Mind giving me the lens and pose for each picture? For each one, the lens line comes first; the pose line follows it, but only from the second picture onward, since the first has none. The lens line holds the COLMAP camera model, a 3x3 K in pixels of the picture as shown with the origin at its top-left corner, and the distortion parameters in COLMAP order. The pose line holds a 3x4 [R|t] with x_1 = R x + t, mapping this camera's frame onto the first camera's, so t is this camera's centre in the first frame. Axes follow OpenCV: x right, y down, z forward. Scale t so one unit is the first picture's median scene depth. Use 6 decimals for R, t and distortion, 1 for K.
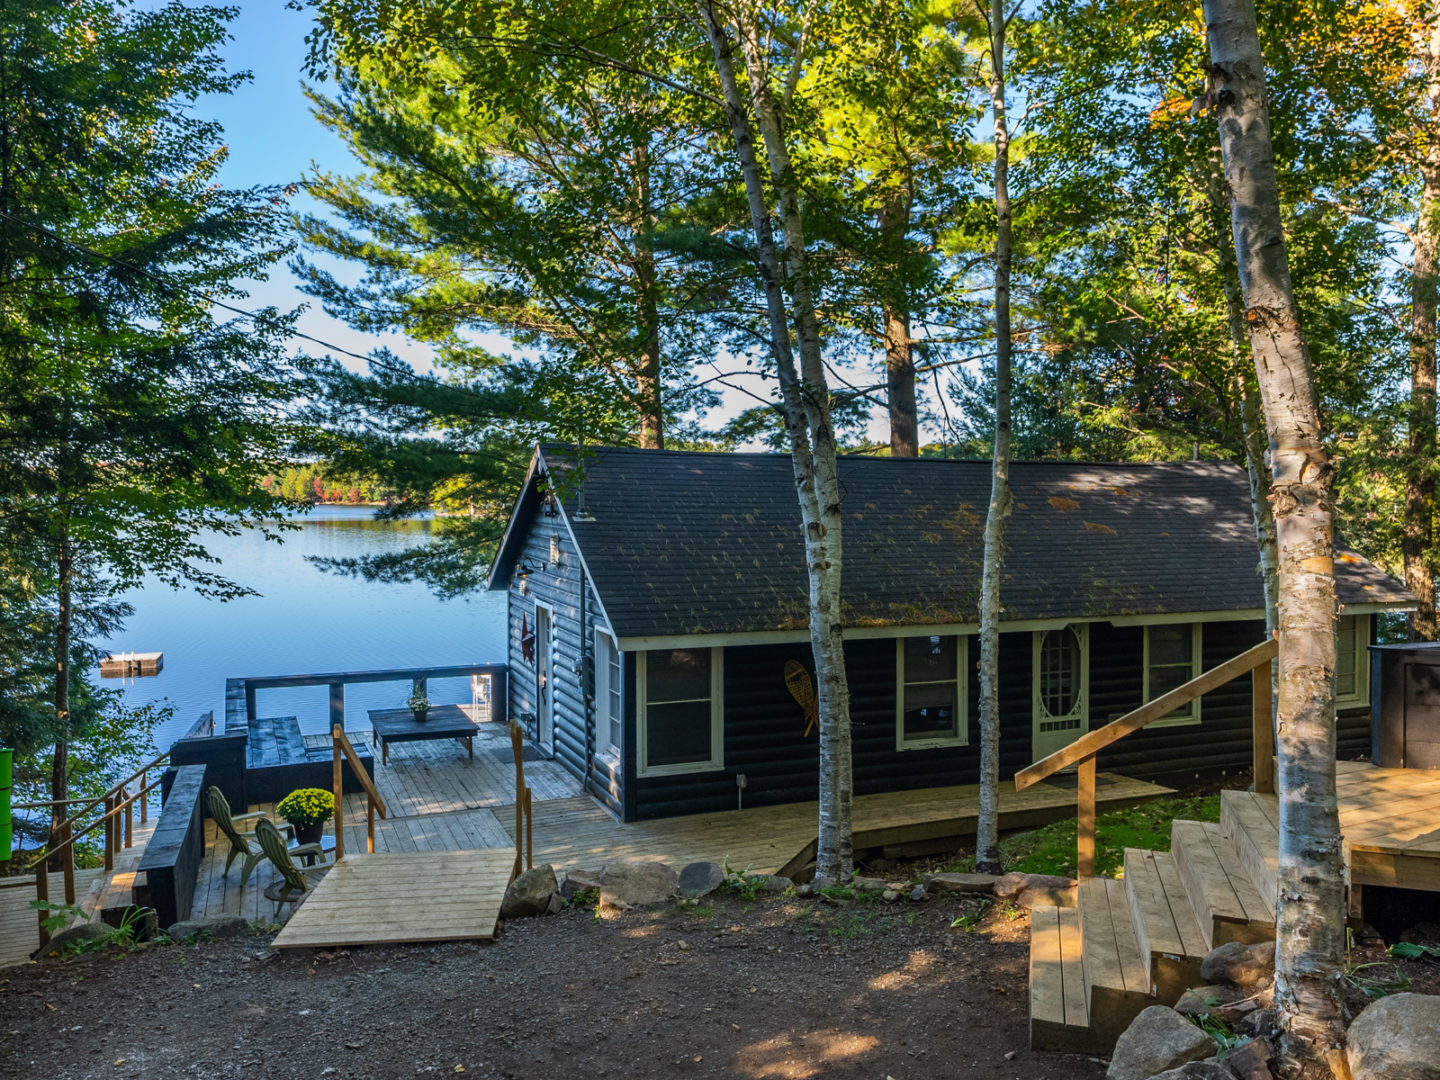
lens RADIAL K [[1168.8, 0, 720.0], [0, 1168.8, 540.0], [0, 0, 1]] dist [-0.002077, 0.002106]
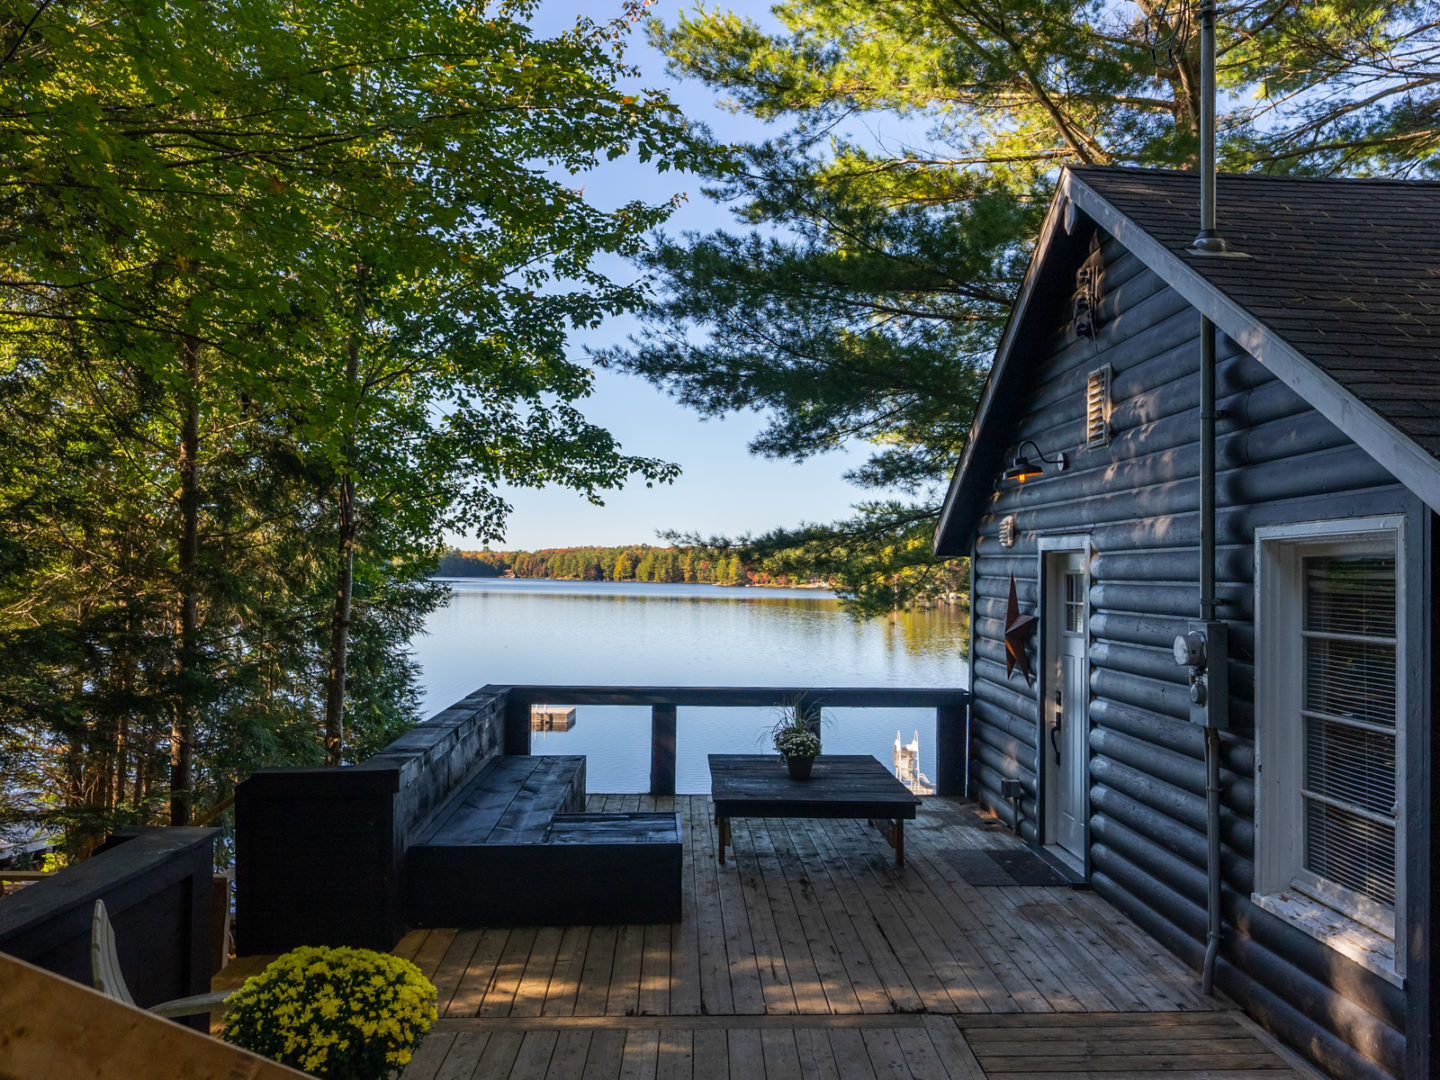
lens RADIAL K [[1168.8, 0, 720.0], [0, 1168.8, 540.0], [0, 0, 1]] dist [-0.002077, 0.002106]
pose [[0.936766, 0.004516, -0.349927, -0.112066], [-0.031293, 0.996992, -0.070905, 0.087624], [0.348554, 0.077372, 0.934090, 0.501887]]
